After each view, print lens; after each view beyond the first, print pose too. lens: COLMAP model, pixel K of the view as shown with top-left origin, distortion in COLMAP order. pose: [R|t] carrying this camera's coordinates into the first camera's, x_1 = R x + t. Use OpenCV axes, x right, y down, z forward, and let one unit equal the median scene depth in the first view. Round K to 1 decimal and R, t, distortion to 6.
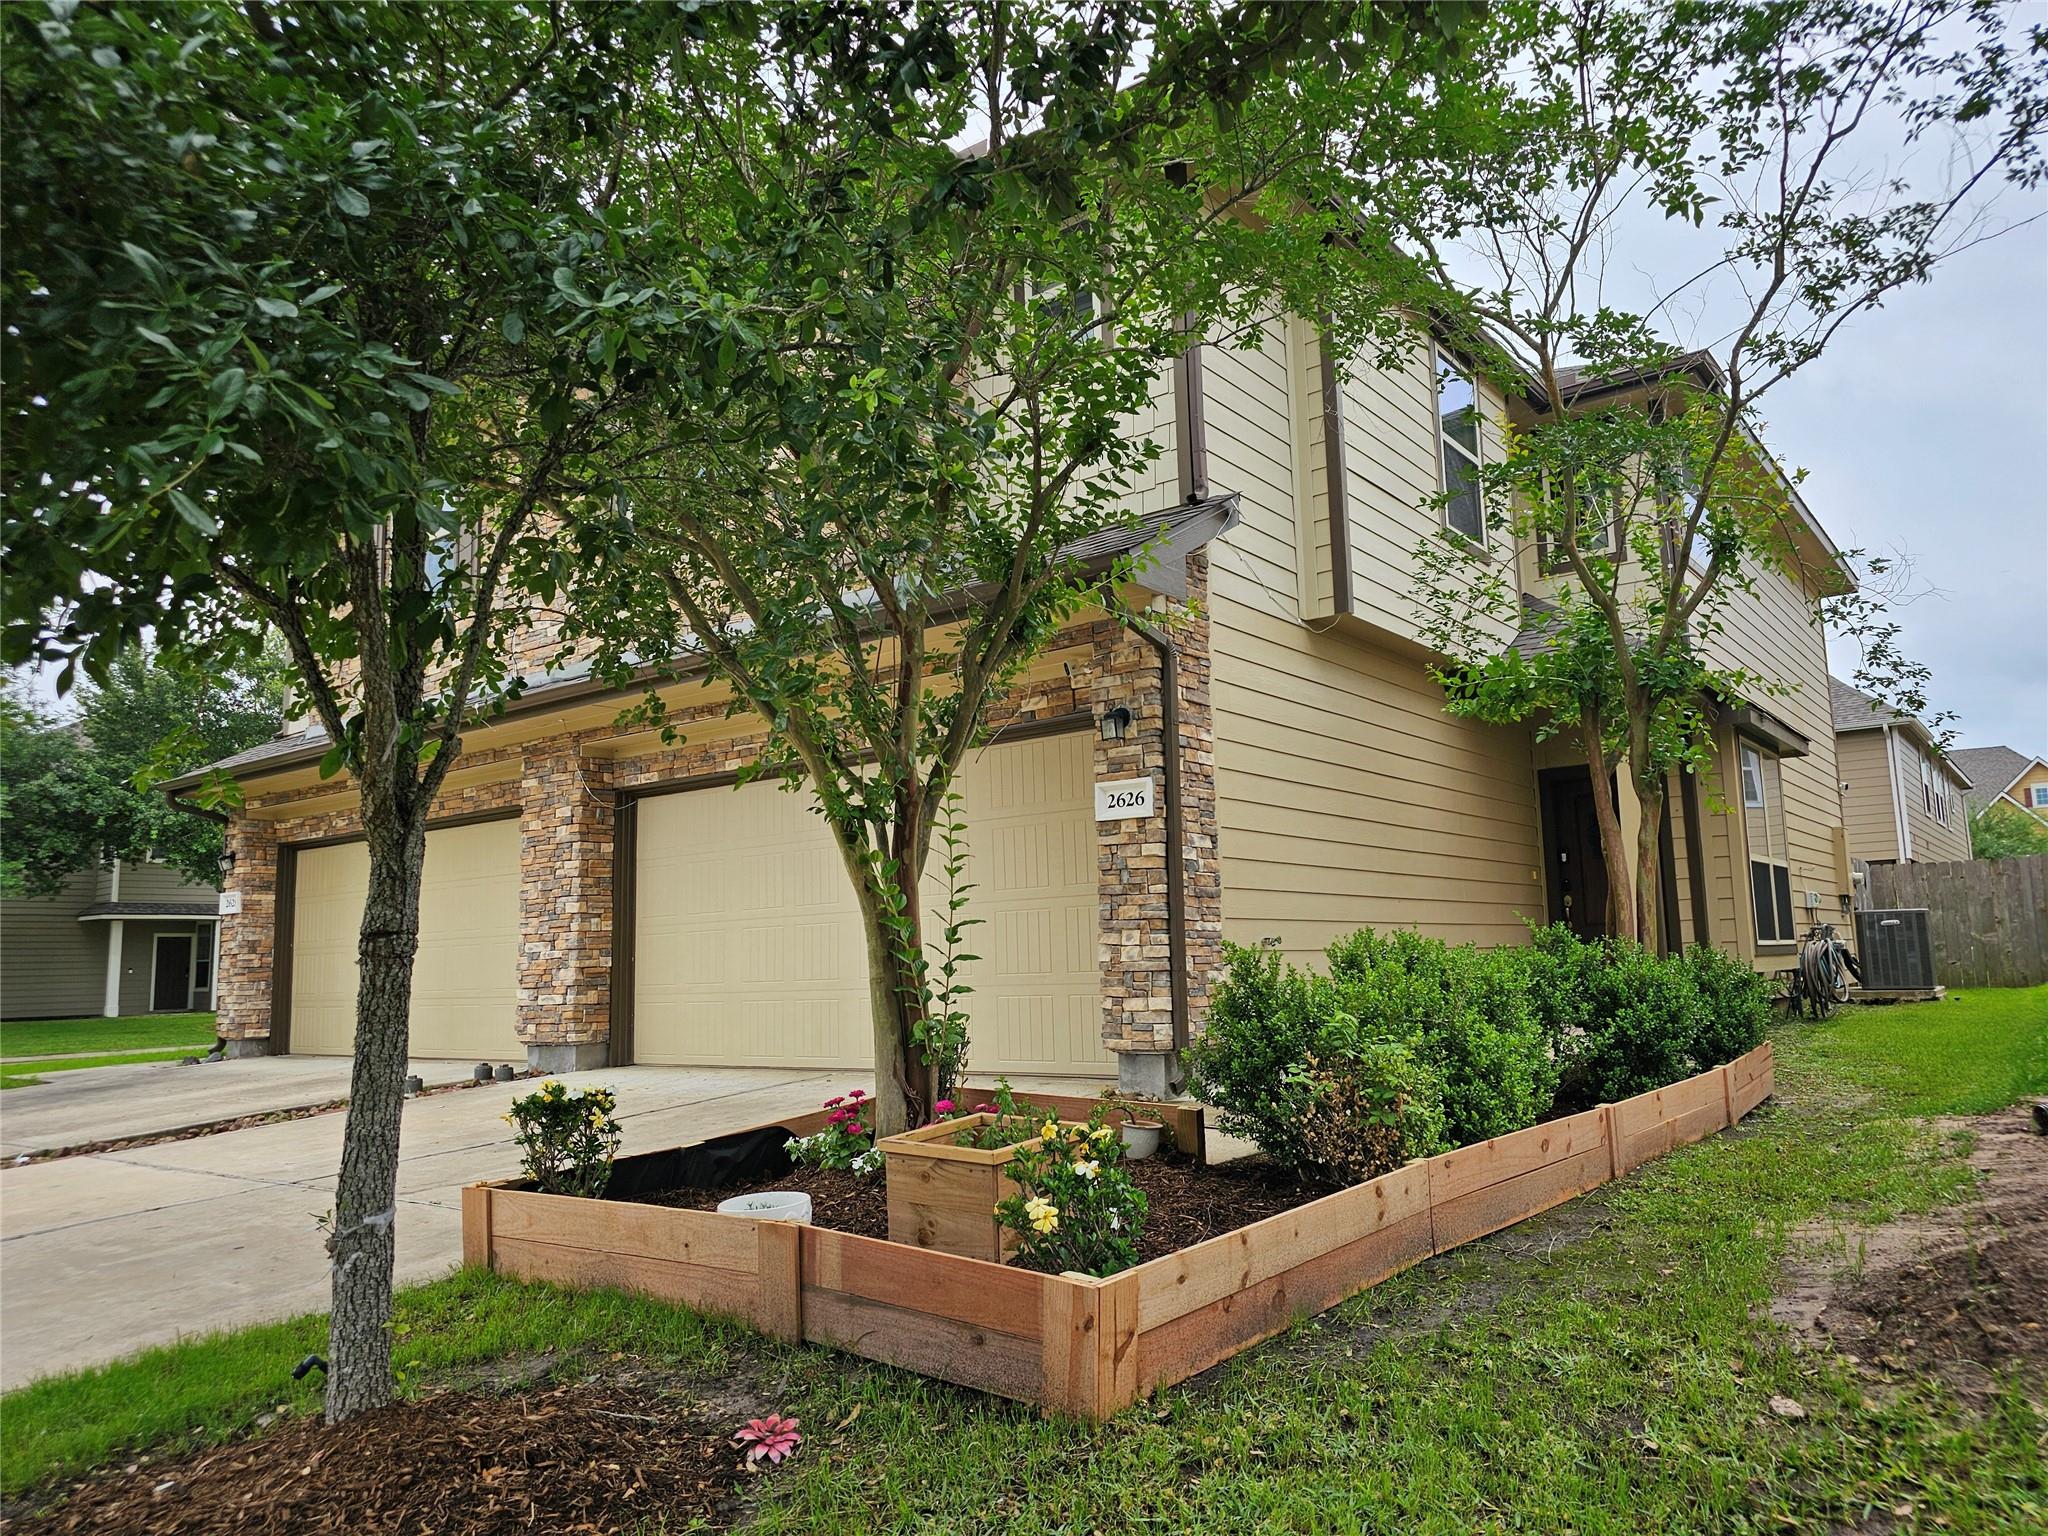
lens RADIAL K [[1367.2, 0, 1030.1], [0, 1367.2, 780.1], [0, 0, 1]] dist [0.035819, -0.014857]
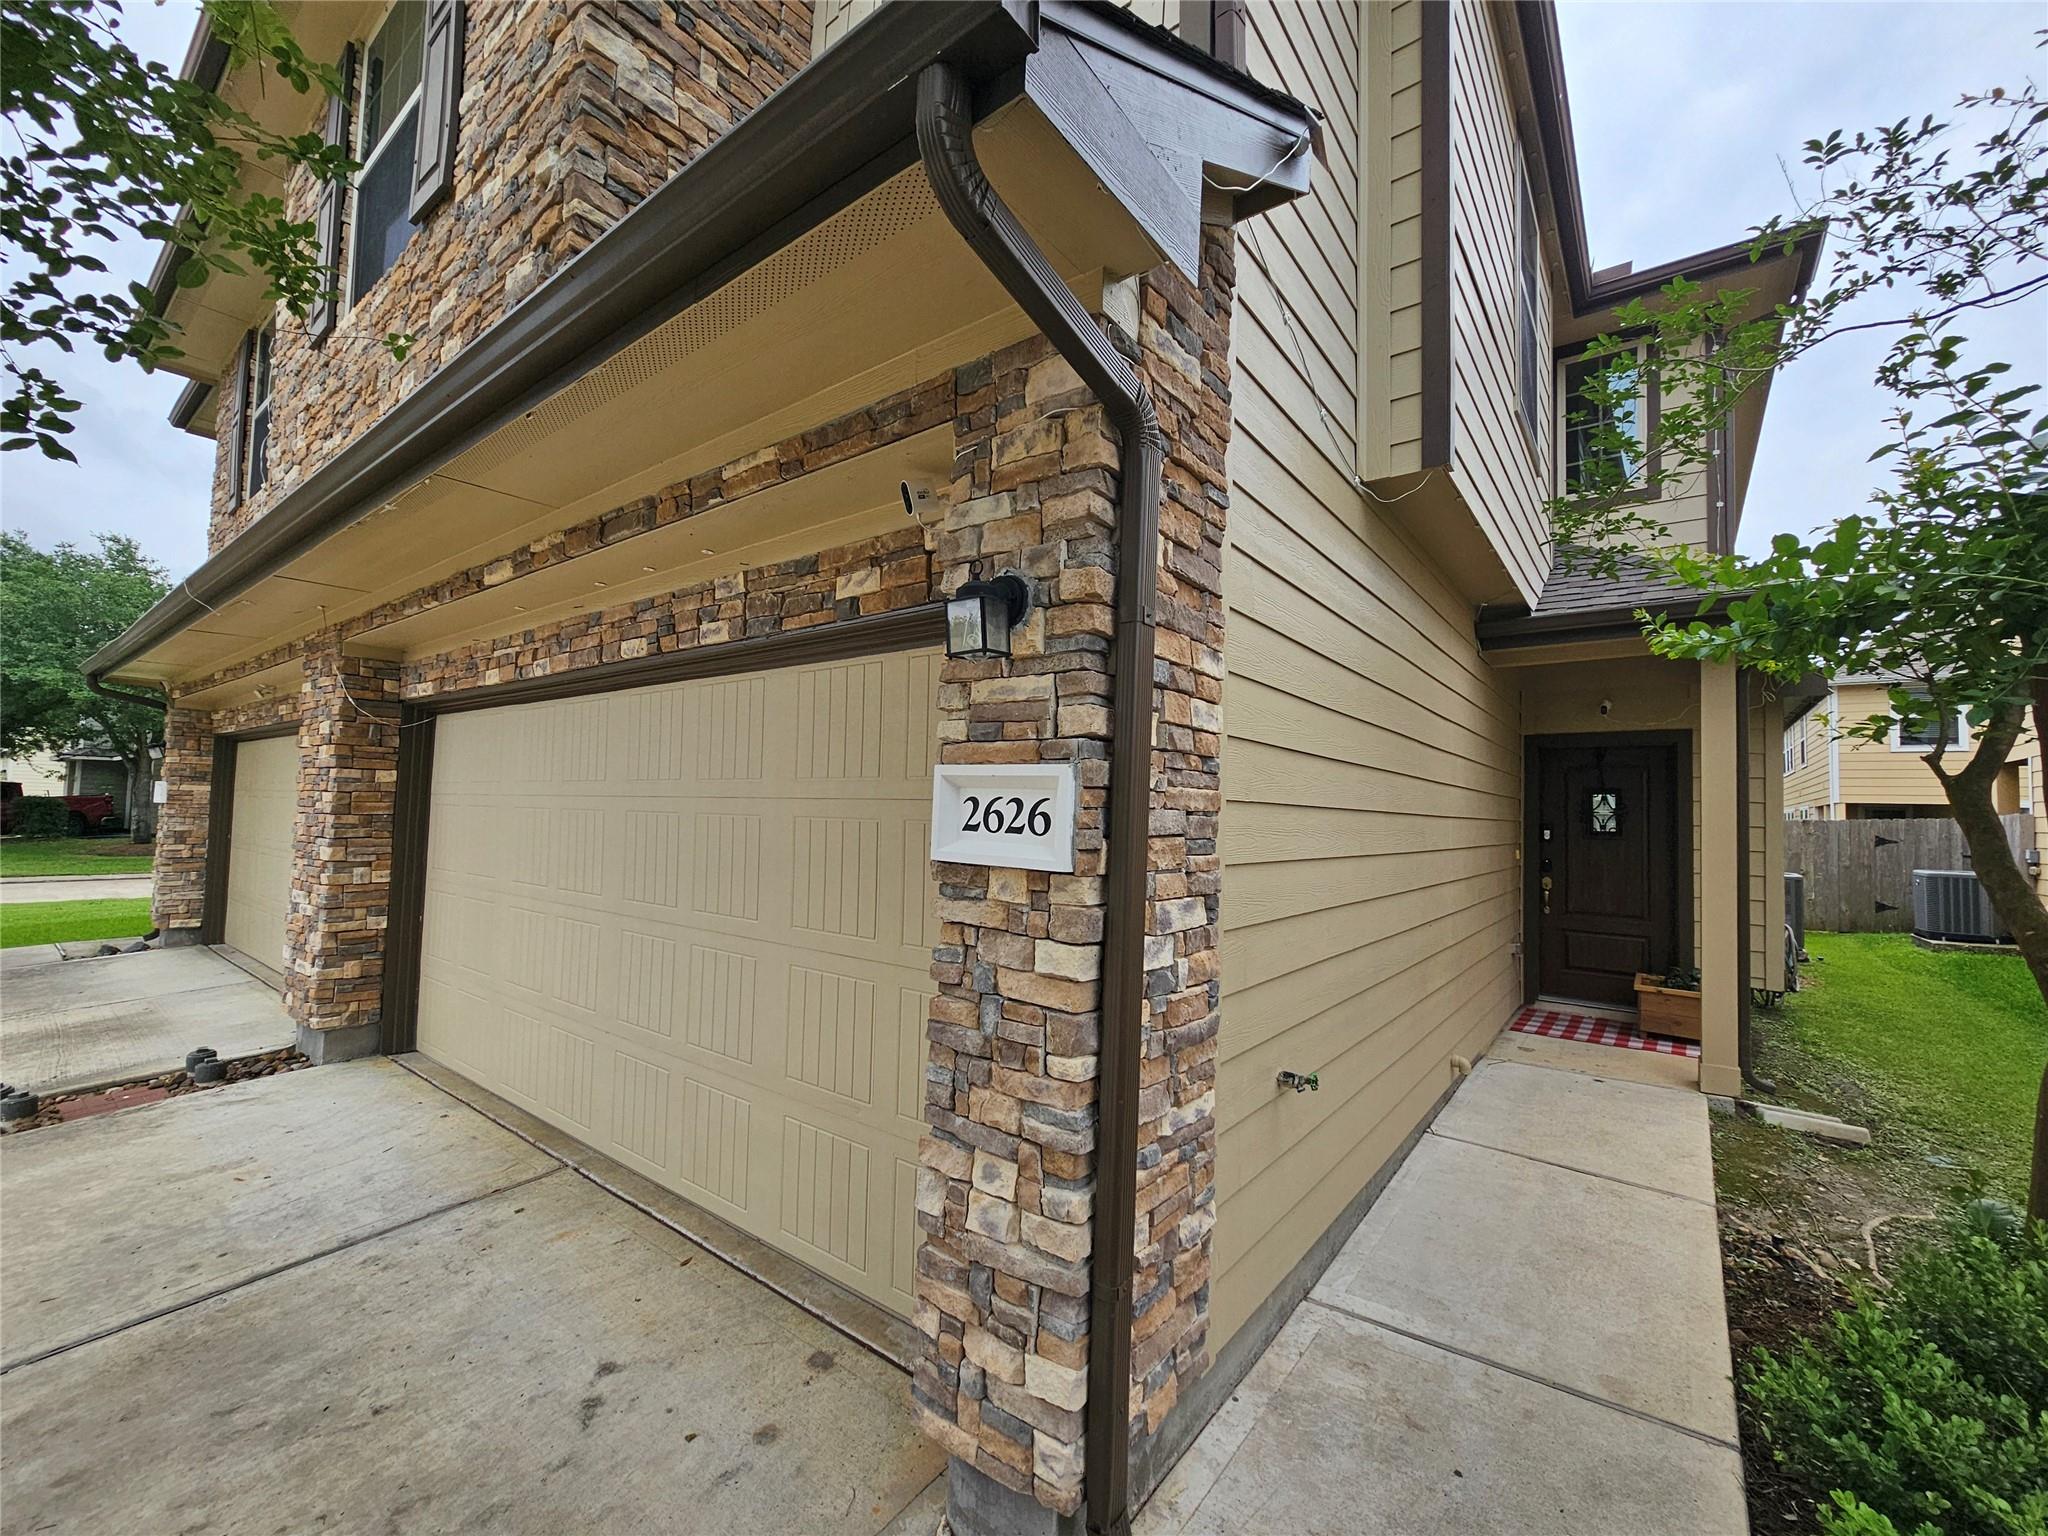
lens RADIAL K [[830.0, 0, 1020.3], [0, 830.0, 779.1], [0, 0, 1]] dist [0.002774, 0.000451]
pose [[0.998483, 0.055047, -0.000889, 0.072634], [-0.054730, 0.994219, 0.092377, -0.017428], [0.005969, -0.092188, 0.995724, 0.752124]]
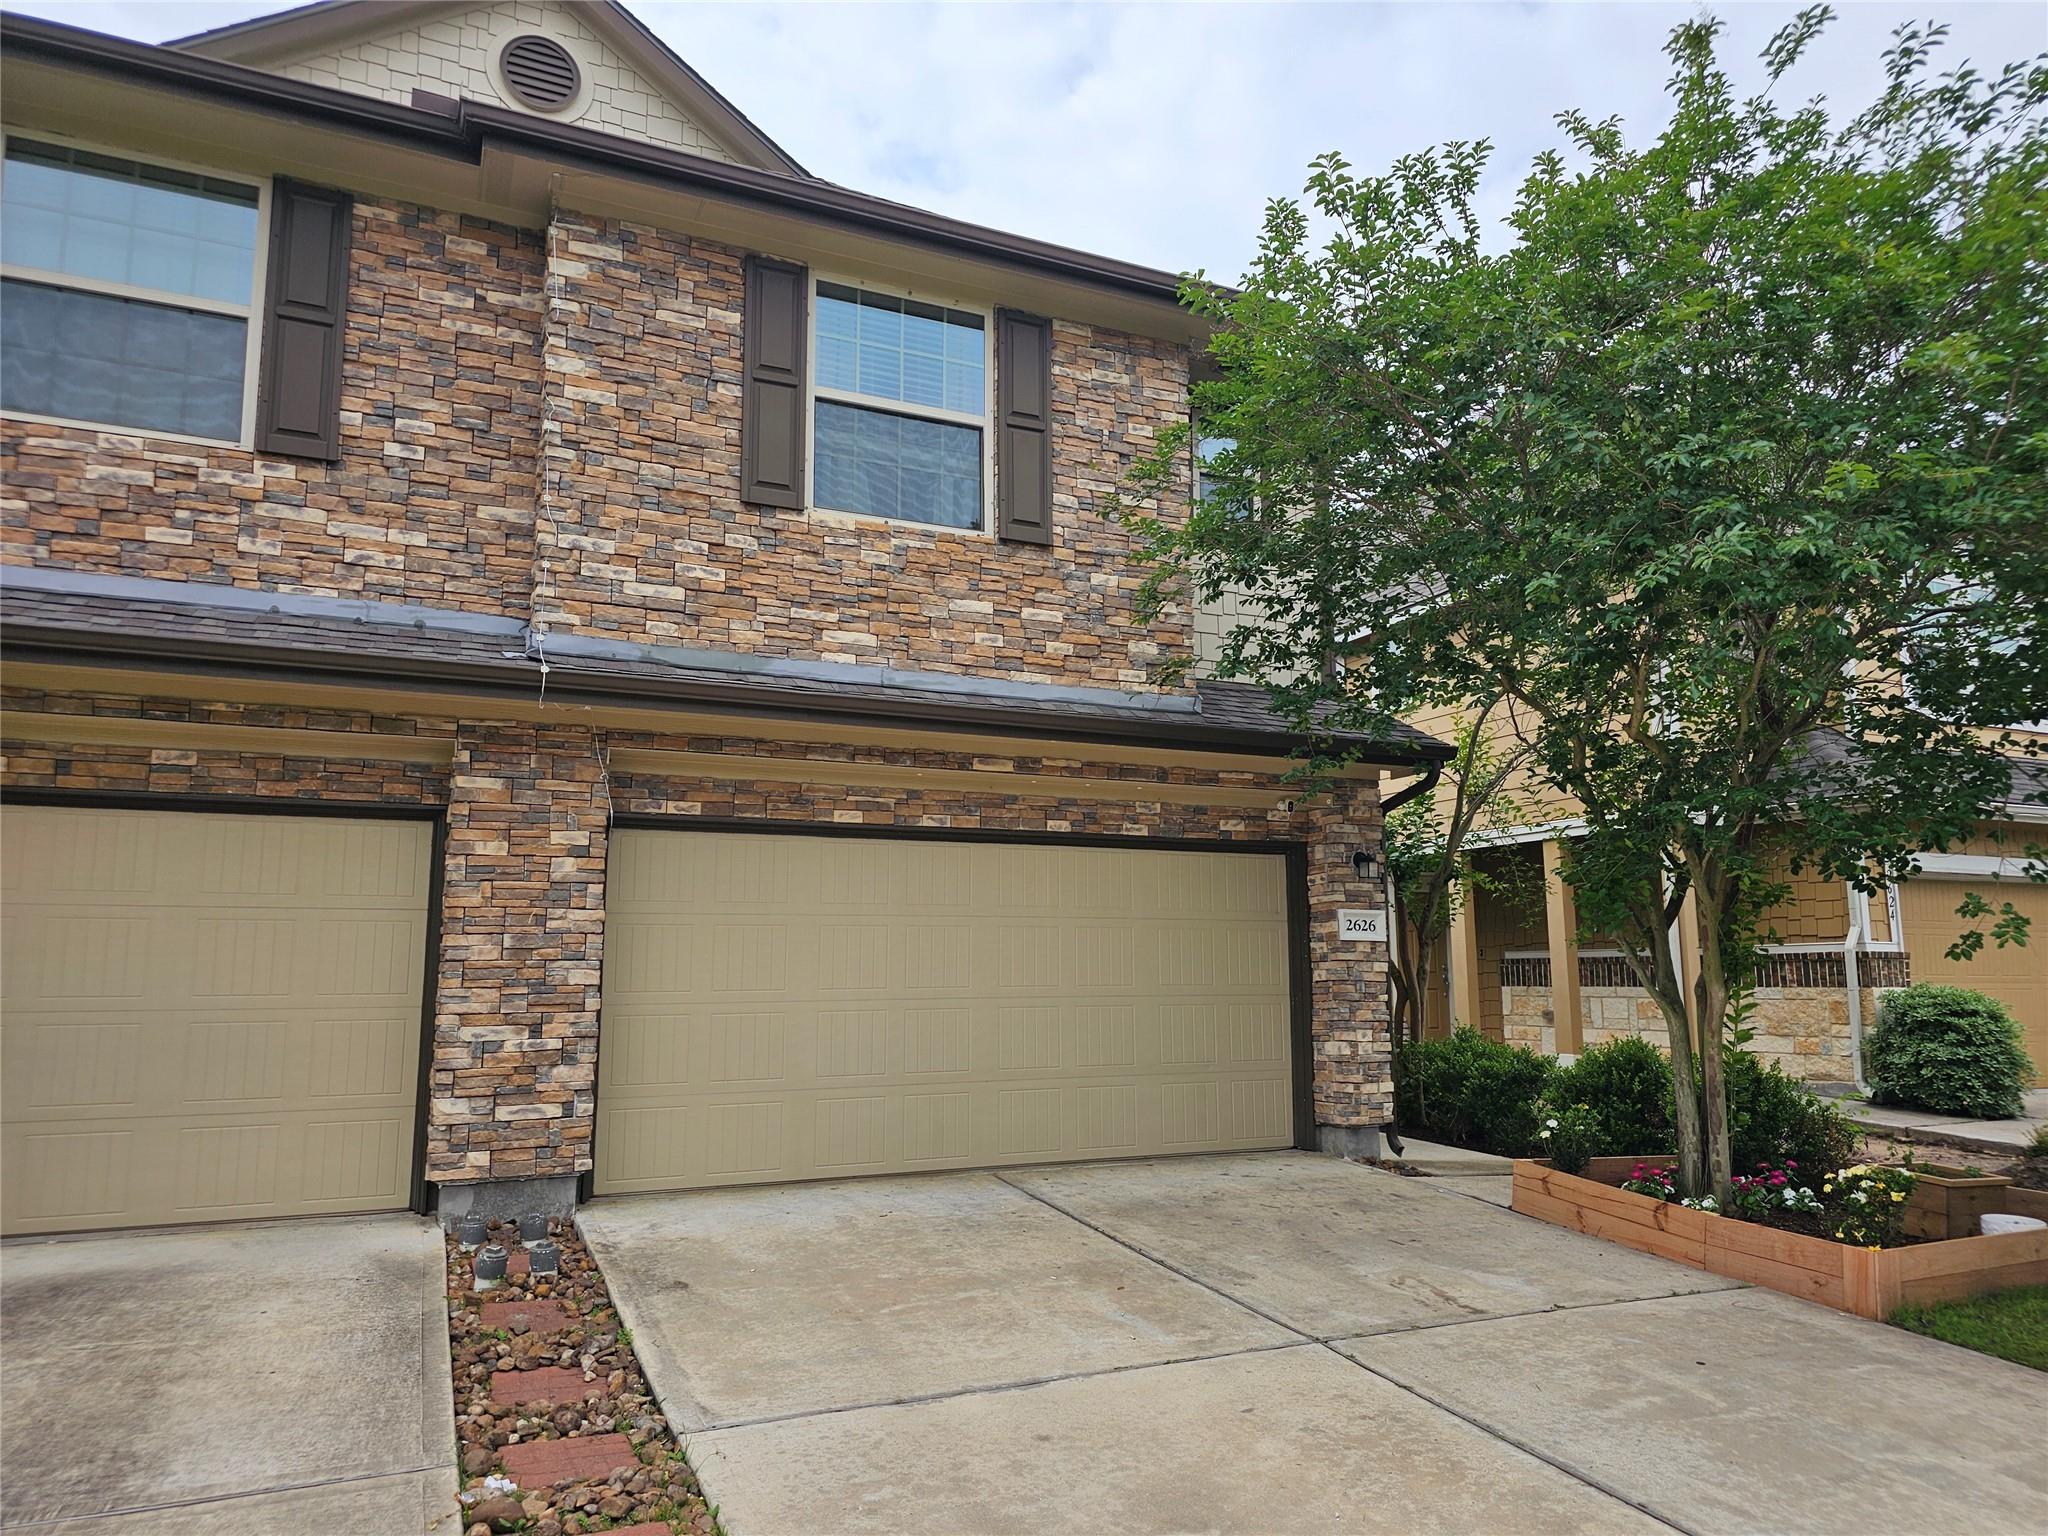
lens RADIAL K [[1367.2, 0, 1041.1], [0, 1367.2, 774.4], [0, 0, 1]] dist [0.035819, -0.014857]
pose [[0.468689, 0.156088, 0.869464, -1.175411], [-0.128595, 0.985836, -0.107660, 0.050386], [-0.873953, -0.061349, 0.482122, 0.642278]]
